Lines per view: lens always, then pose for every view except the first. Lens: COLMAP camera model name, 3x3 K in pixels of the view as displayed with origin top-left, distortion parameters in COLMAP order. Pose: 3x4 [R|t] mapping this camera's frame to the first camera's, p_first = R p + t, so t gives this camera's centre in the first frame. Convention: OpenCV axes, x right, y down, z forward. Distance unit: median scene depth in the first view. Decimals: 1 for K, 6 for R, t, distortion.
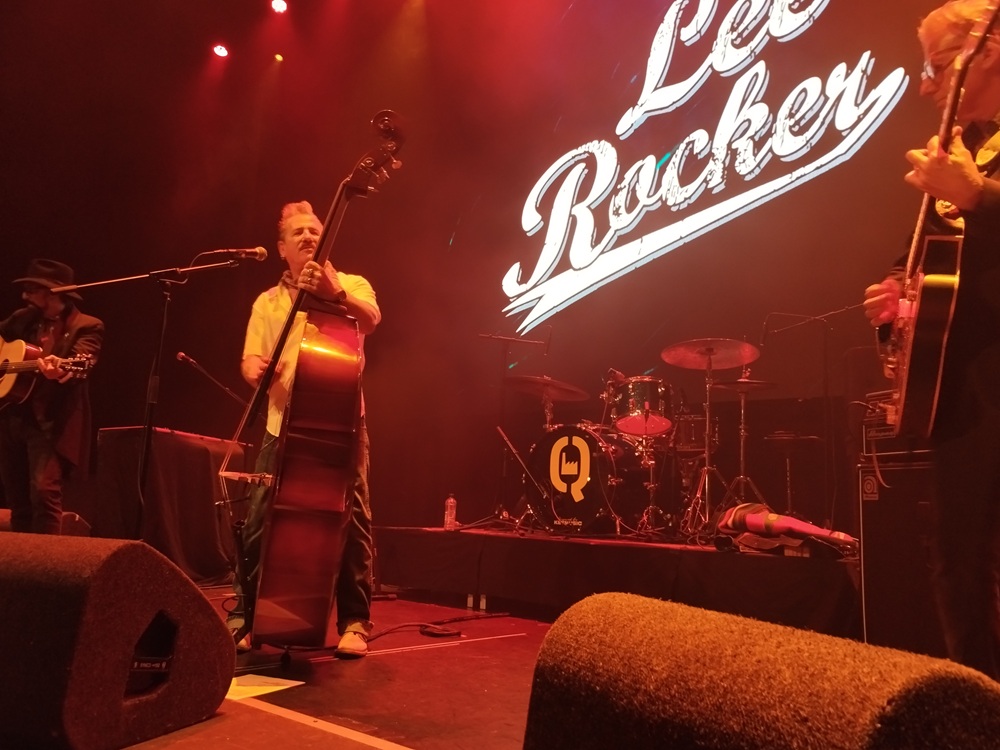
lens RADIAL K [[832.9, 0, 498.0], [0, 832.9, 376.9], [0, 0, 1]] dist [0.051816, -0.064343]
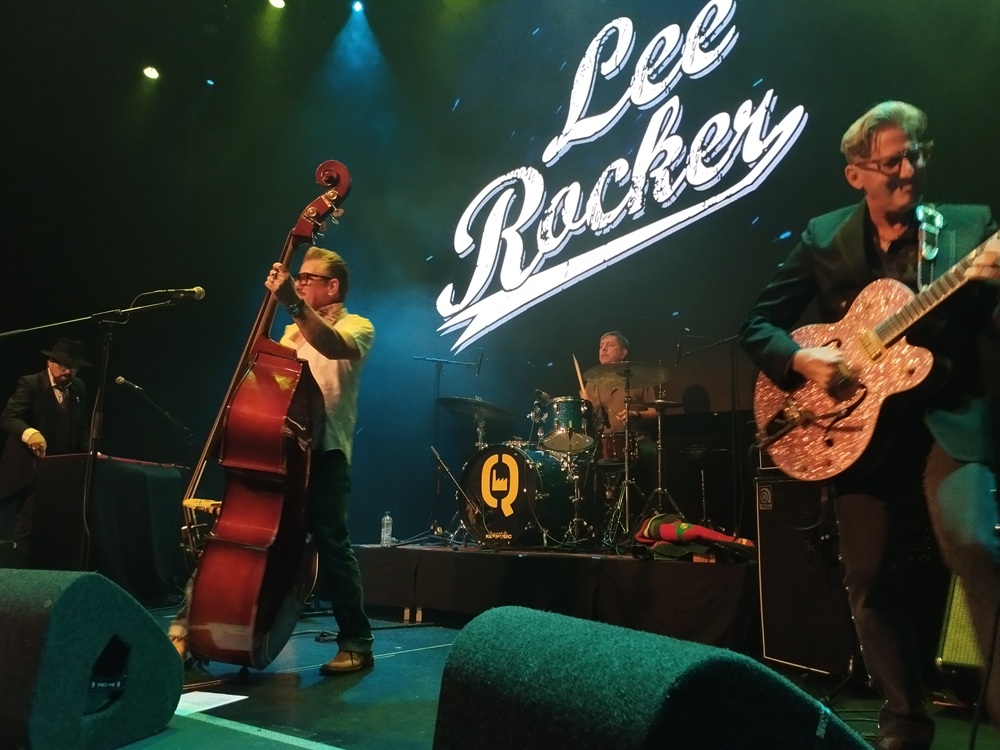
lens RADIAL K [[834.0, 0, 500.0], [0, 834.0, 375.0], [0, 0, 1]] dist [0.058193, -0.076631]
pose [[0.997149, -0.014146, 0.074126, 0.009596], [0.015058, 0.999817, -0.011769, -0.016704], [-0.073946, 0.012851, 0.997179, -0.057498]]
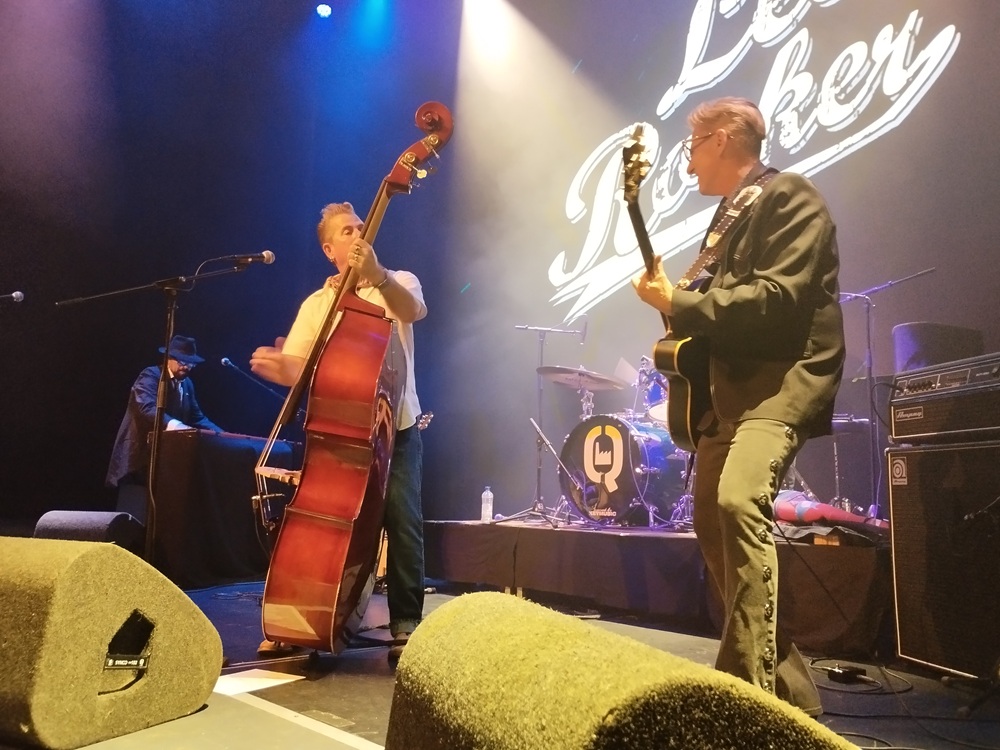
lens RADIAL K [[834.0, 0, 500.0], [0, 834.0, 375.0], [0, 0, 1]] dist [0.058193, -0.076631]
pose [[0.994738, -0.035264, -0.096188, 0.063035], [0.036175, 0.999315, 0.007742, -0.000879], [0.095849, -0.011181, 0.995333, 0.006275]]
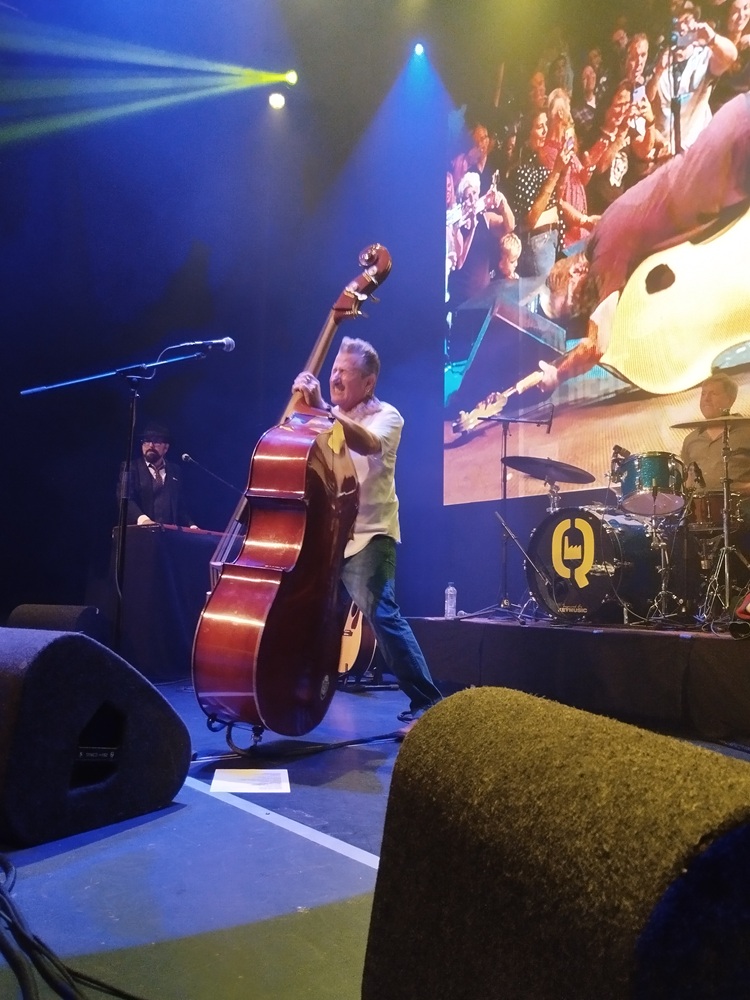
lens RADIAL K [[834.0, 0, 380.9], [0, 834.0, 498.0], [0, 0, 1]] dist [0.058193, -0.076631]
pose [[0.982565, -0.038645, -0.181859, 0.047049], [0.045299, 0.998442, 0.032575, 0.007260], [0.180317, -0.040245, 0.982785, 0.033312]]
